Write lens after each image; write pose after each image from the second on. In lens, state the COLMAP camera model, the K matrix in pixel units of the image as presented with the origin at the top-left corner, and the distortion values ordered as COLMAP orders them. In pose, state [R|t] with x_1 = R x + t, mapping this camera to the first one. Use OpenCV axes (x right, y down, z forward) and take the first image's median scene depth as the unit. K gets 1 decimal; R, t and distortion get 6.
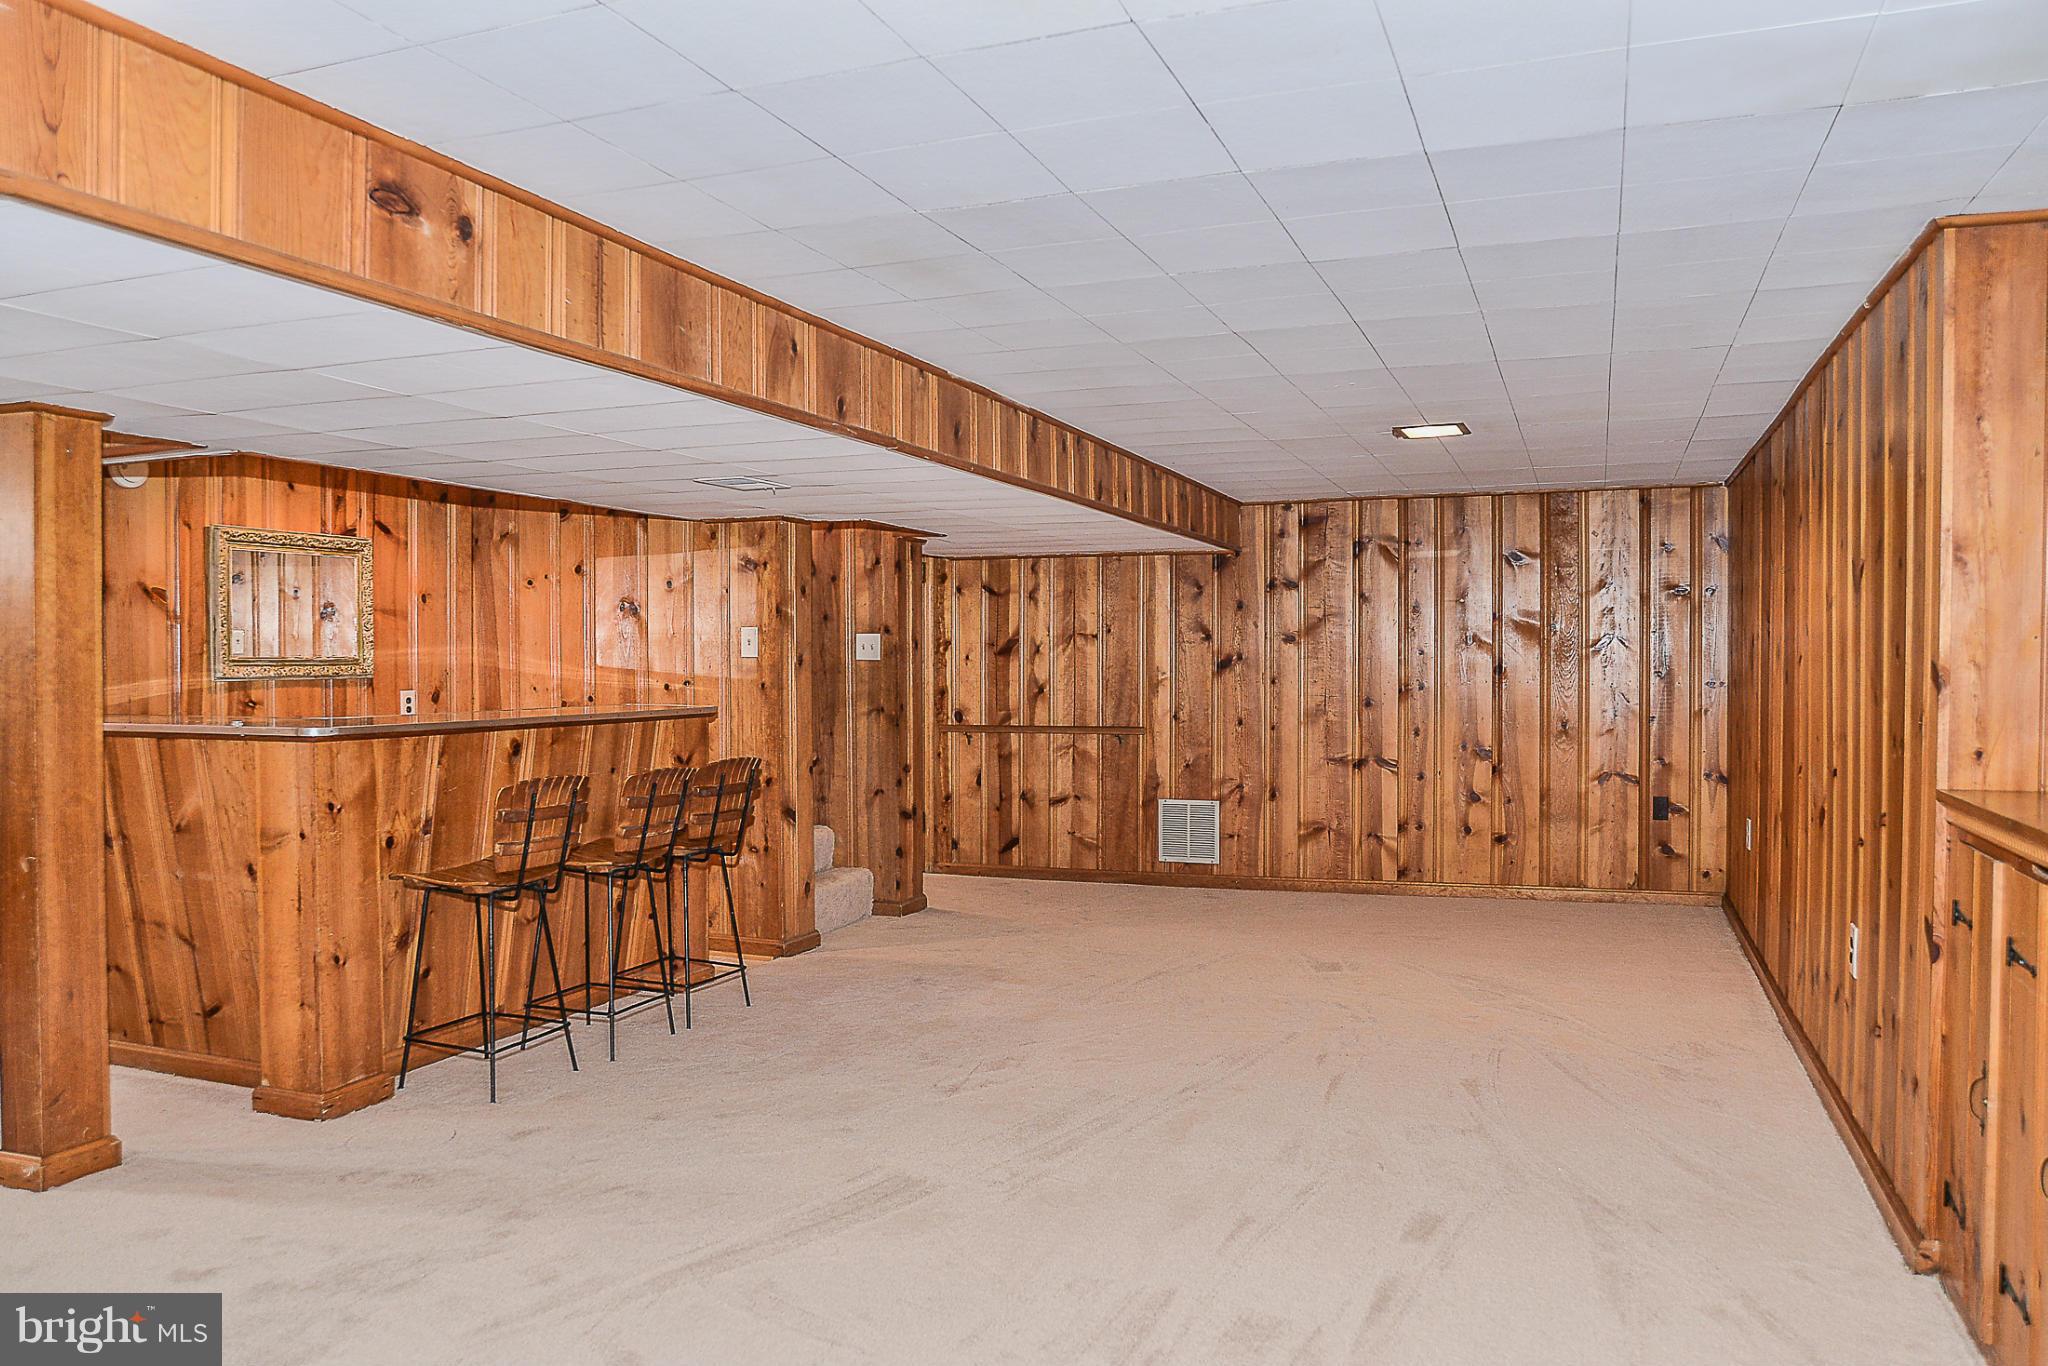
lens RADIAL K [[1417.7, 0, 998.8], [0, 1417.7, 685.0], [0, 0, 1]] dist [-0.080654, 0.047323]
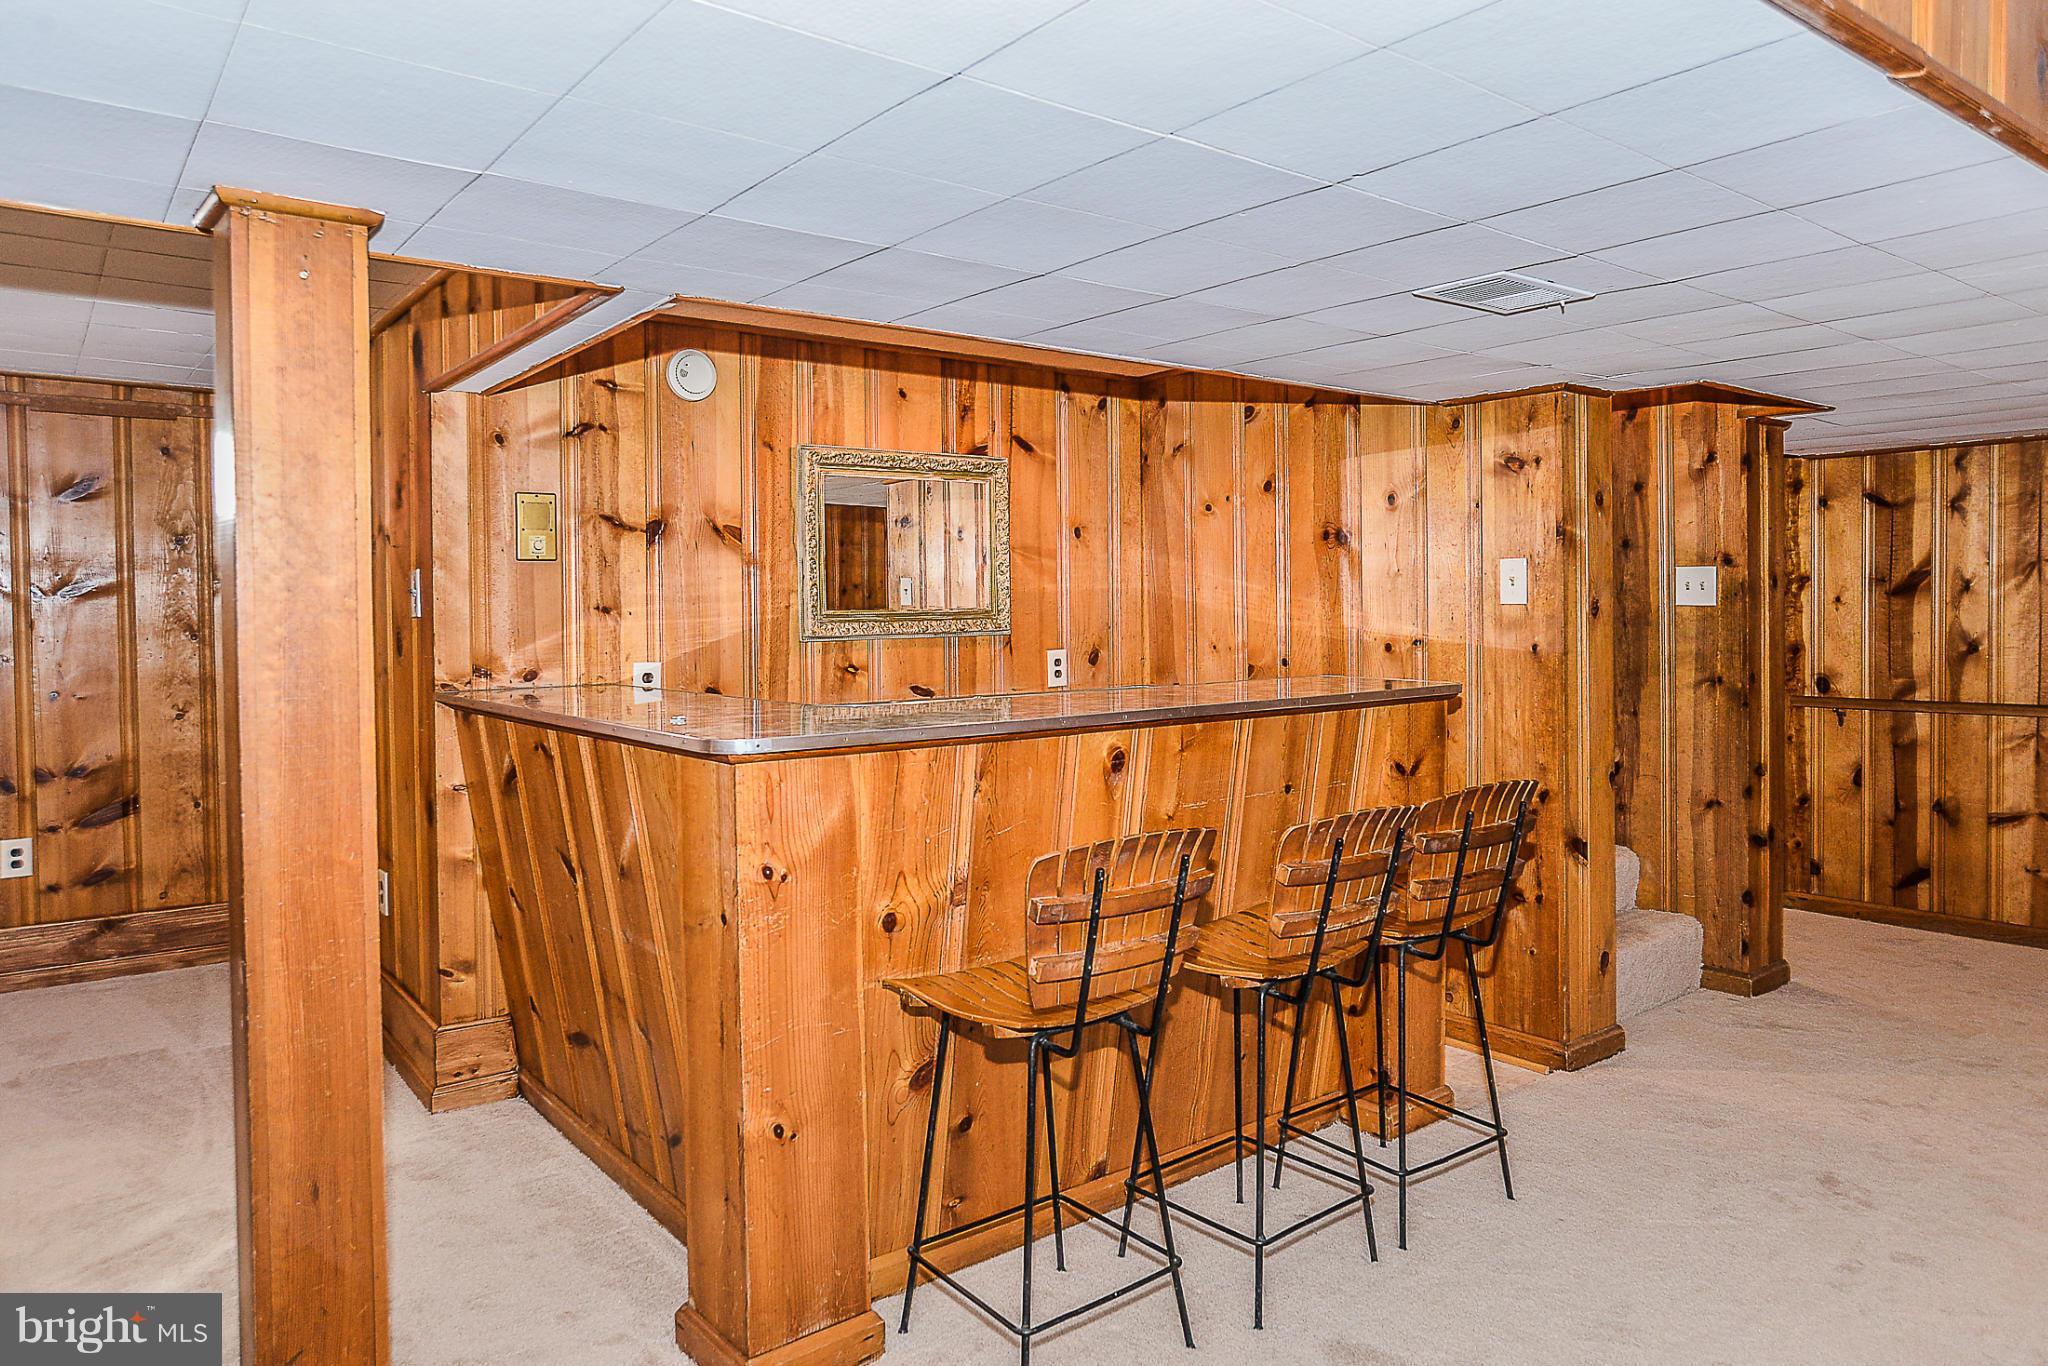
lens RADIAL K [[1320.2, 0, 1024.0], [0, 1320.2, 625.9], [0, 0, 1]] dist [-0.058830, 0.045887]
pose [[0.865564, -0.000424, -0.500799, -0.069555], [0.001009, 0.999999, 0.000896, -0.010647], [0.500798, -0.001281, 0.865563, 0.366361]]
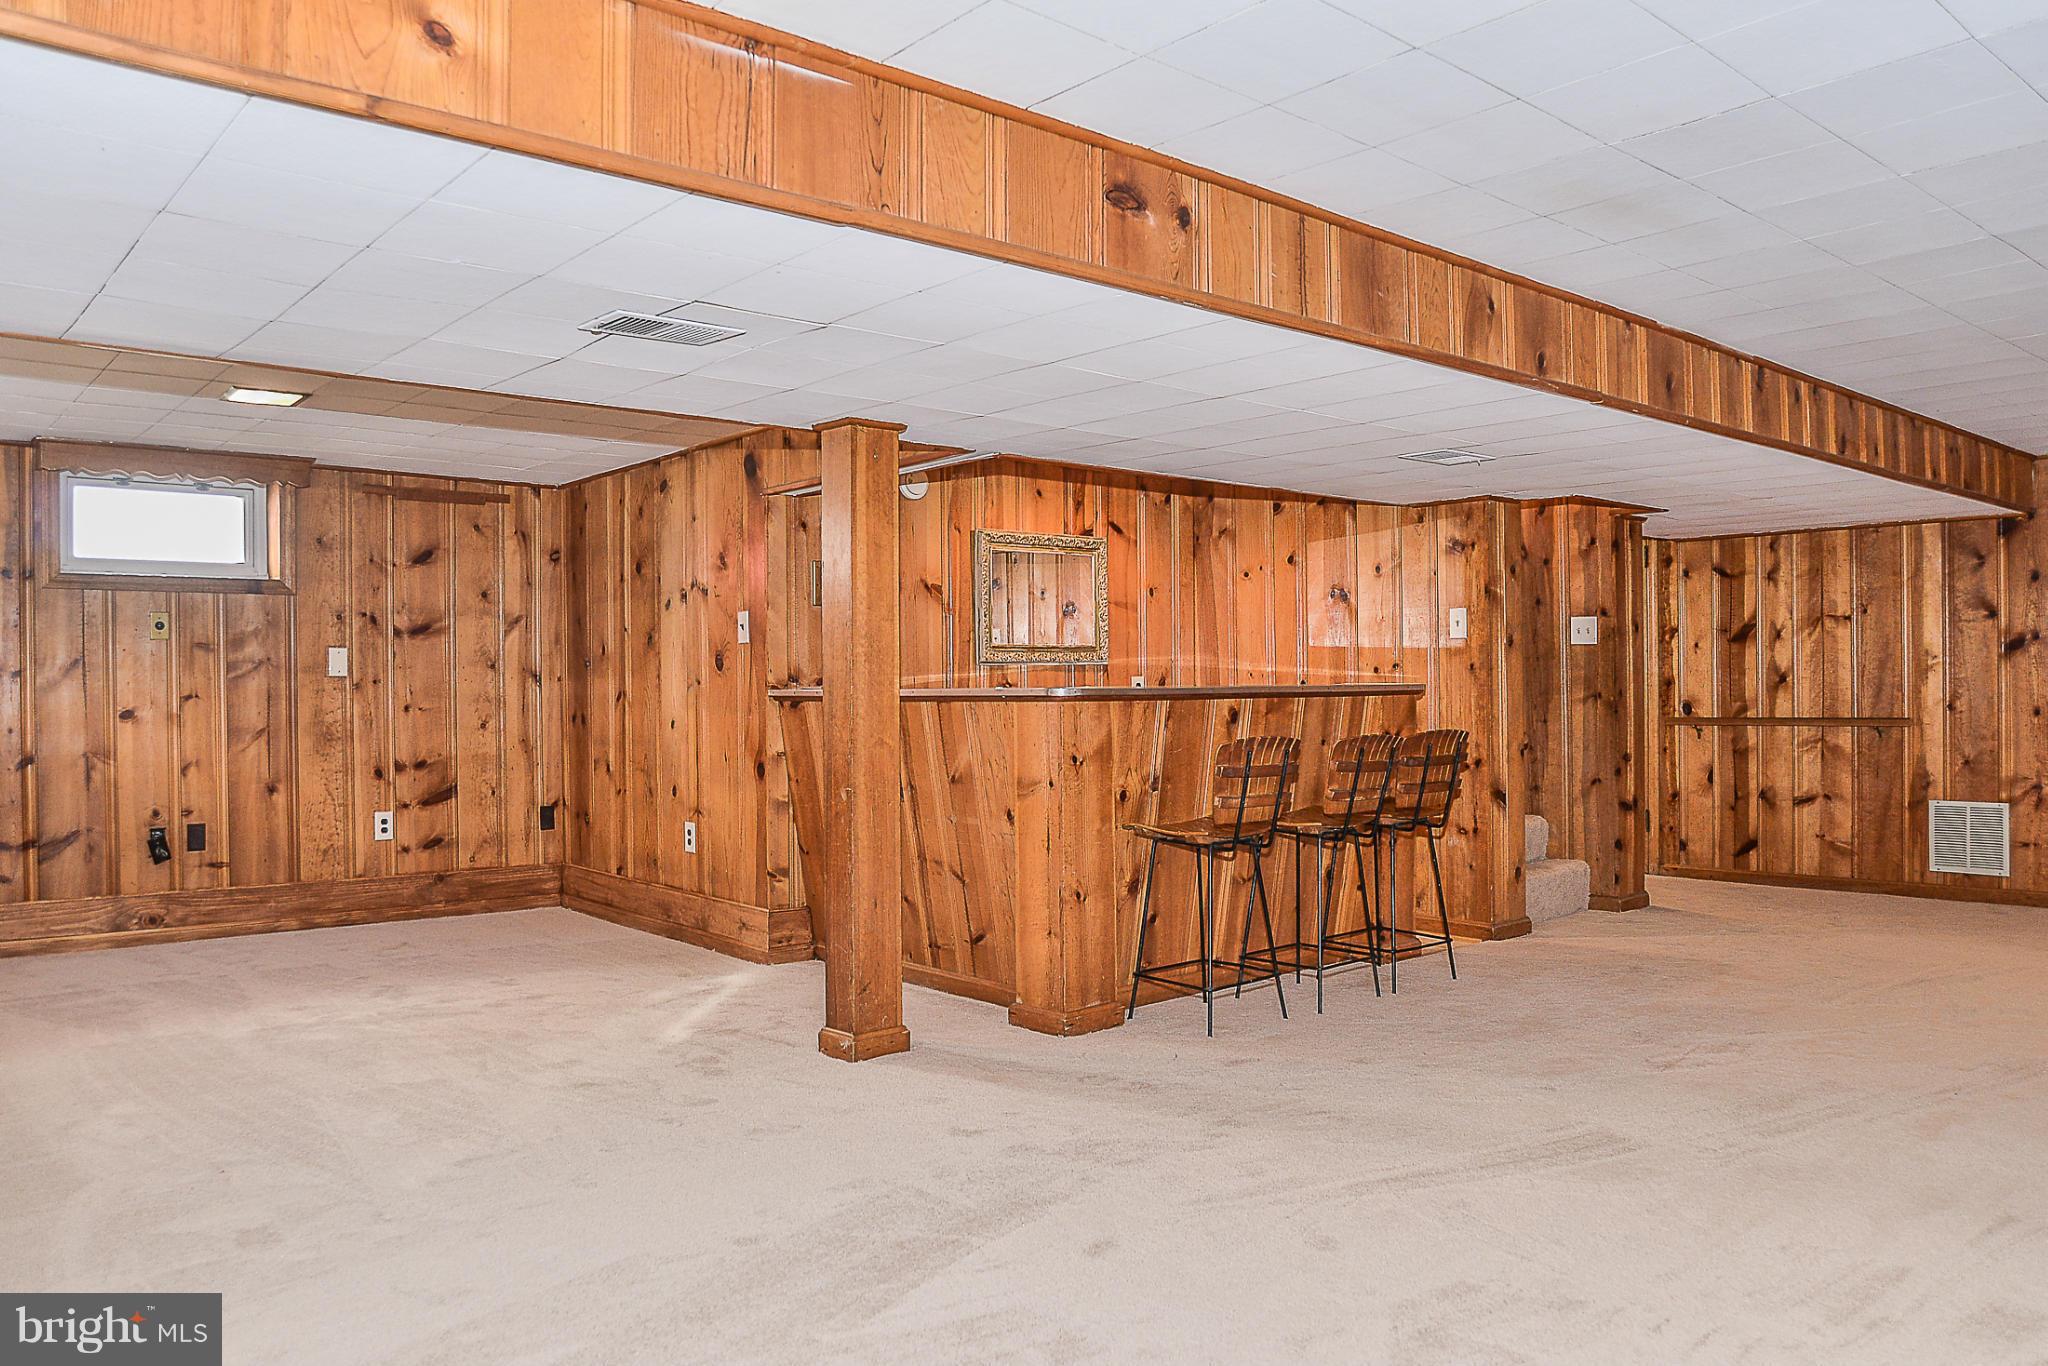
lens RADIAL K [[1426.8, 0, 1024.0], [0, 1426.8, 683.0], [0, 0, 1]] dist [-0.099268, 0.061162]
pose [[0.888072, -0.006664, -0.459657, 0.011018], [0.000145, 0.999899, -0.014218, 0.026573], [0.459705, 0.012560, 0.887983, -0.030790]]
